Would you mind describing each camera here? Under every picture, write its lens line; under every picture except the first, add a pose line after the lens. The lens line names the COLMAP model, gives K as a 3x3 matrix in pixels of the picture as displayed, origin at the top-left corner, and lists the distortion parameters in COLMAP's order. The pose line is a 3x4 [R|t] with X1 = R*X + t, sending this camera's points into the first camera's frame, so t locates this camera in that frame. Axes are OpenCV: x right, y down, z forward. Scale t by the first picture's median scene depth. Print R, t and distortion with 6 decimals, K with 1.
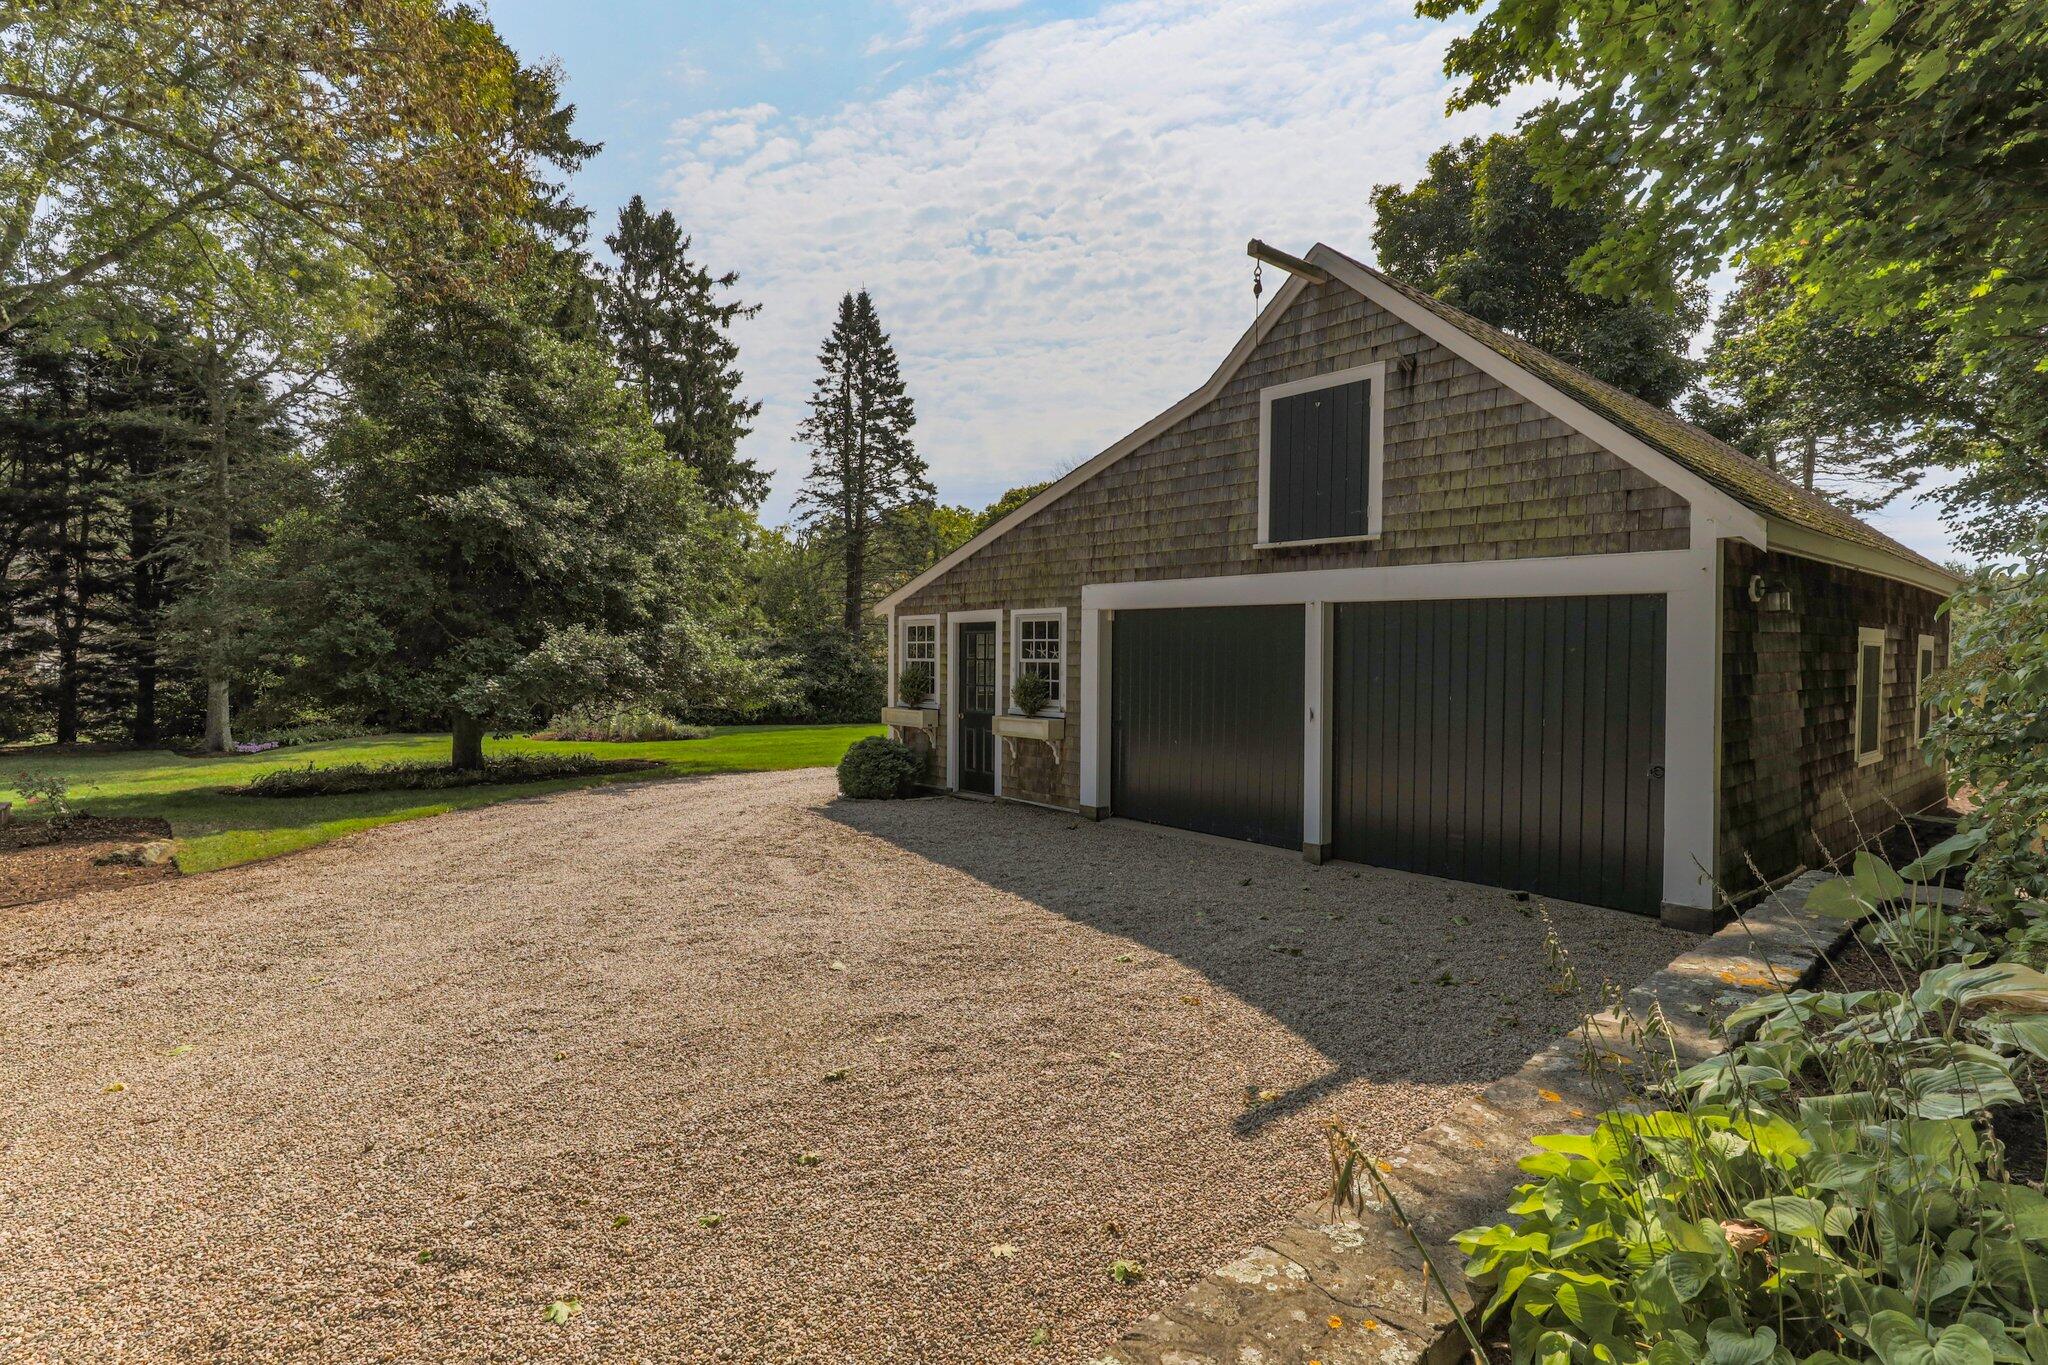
lens RADIAL K [[992.8, 0, 1020.5], [0, 992.8, 681.7], [0, 0, 1]] dist [-0.010029, 0.002172]
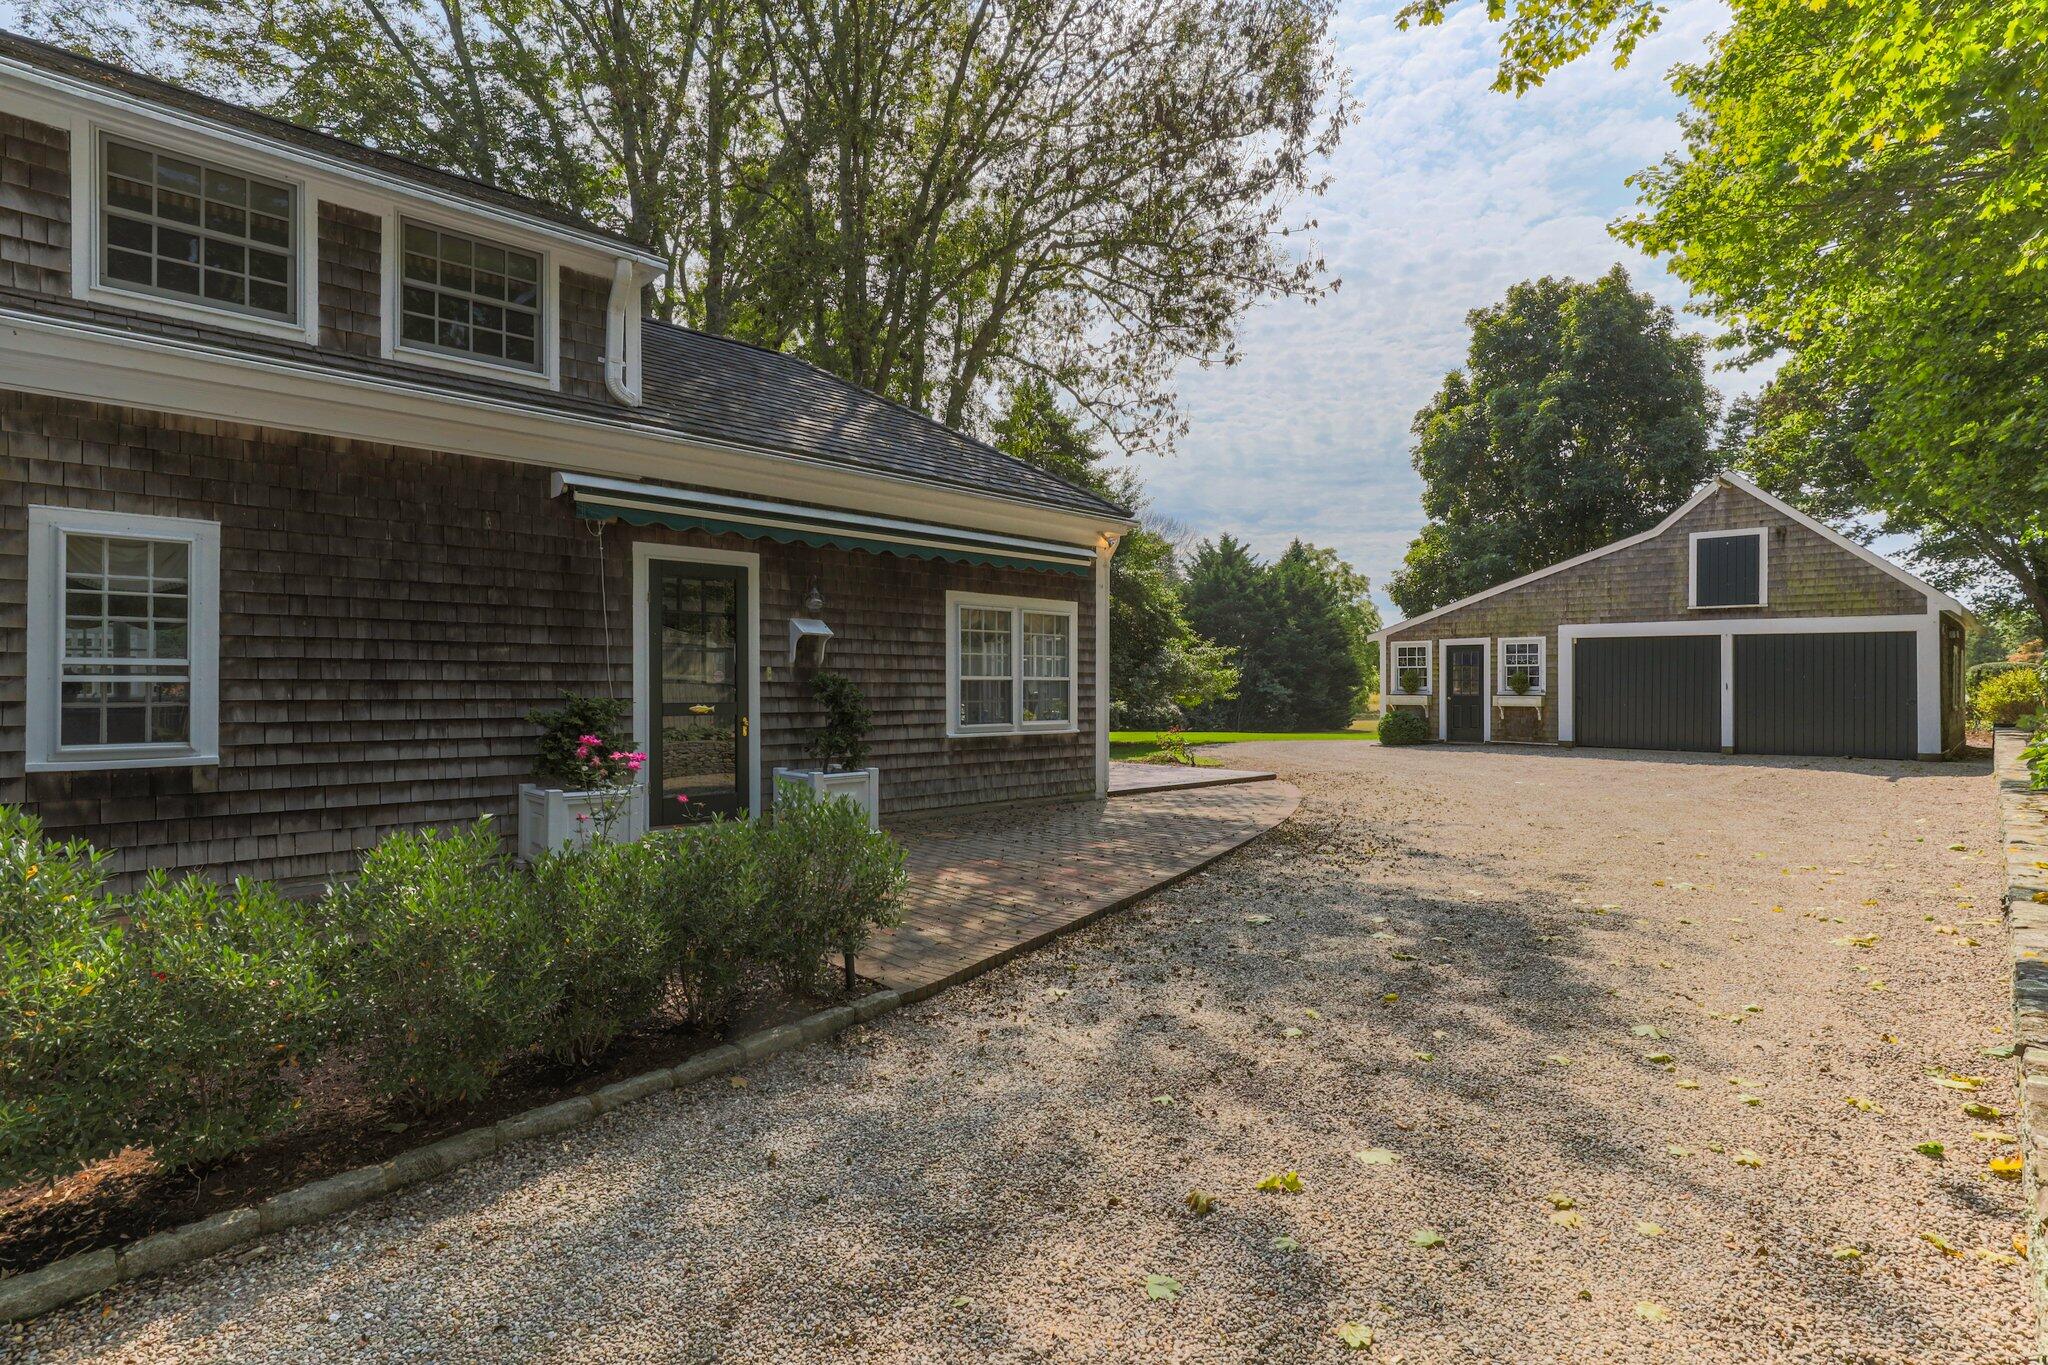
lens RADIAL K [[992.8, 0, 1024.5], [0, 992.8, 681.1], [0, 0, 1]] dist [-0.010029, 0.002172]
pose [[0.997509, -0.006417, 0.070241, -1.098780], [0.008300, 0.999613, -0.026547, 0.052477], [-0.070044, 0.027064, 0.997177, -0.825940]]
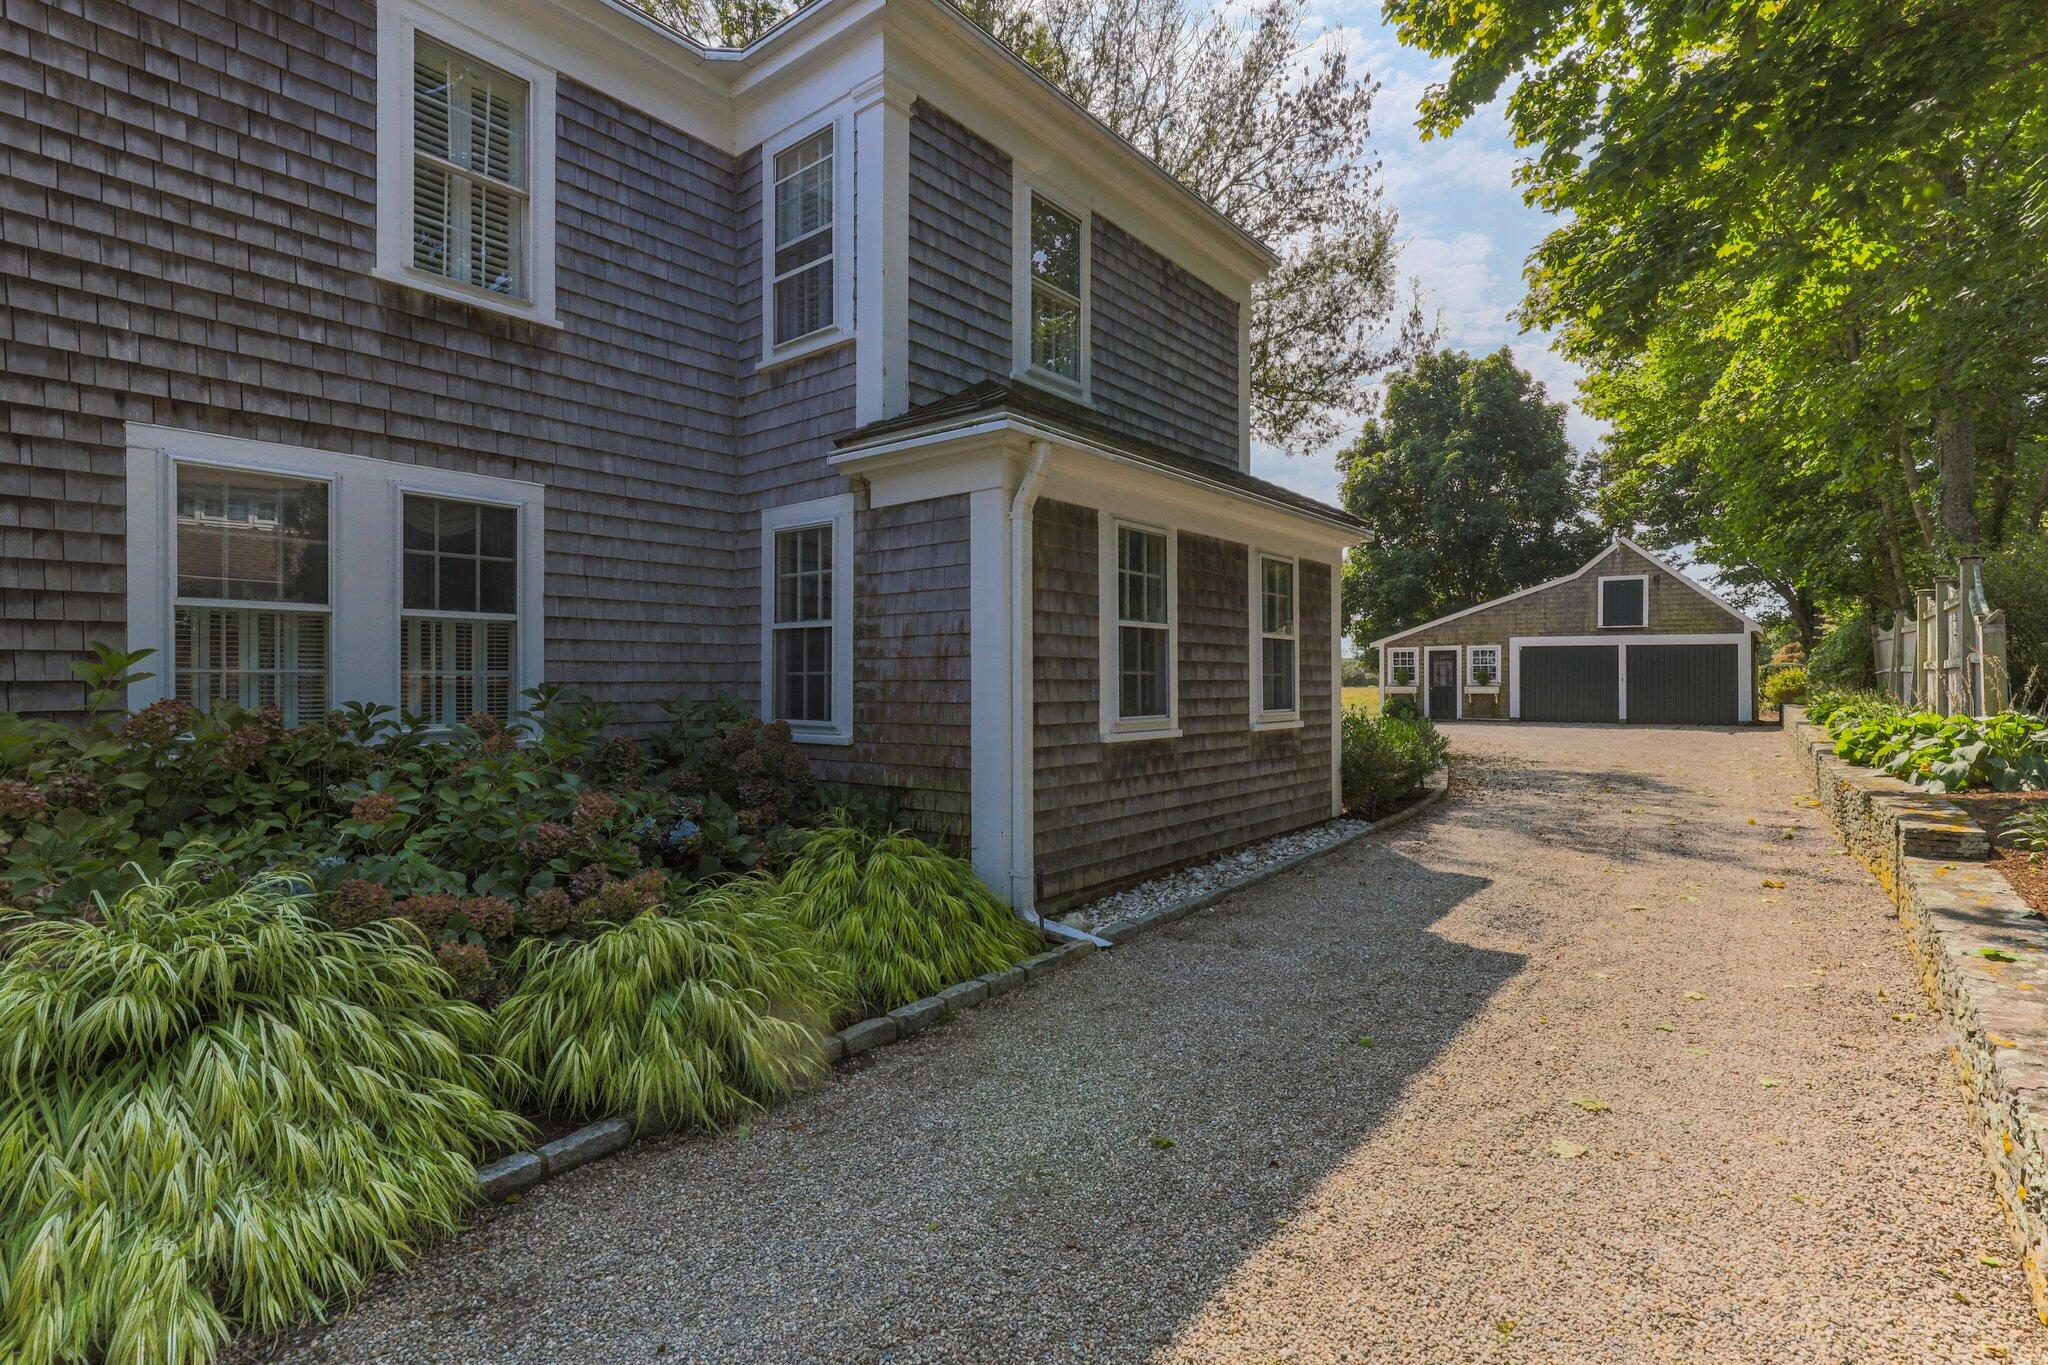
lens RADIAL K [[992.8, 0, 1025.2], [0, 992.8, 681.2], [0, 0, 1]] dist [-0.010029, 0.002172]
pose [[0.978258, -0.008379, 0.207221, -1.828438], [0.013357, 0.999655, -0.022635, 0.068863], [-0.206960, 0.024911, 0.978032, -1.410384]]
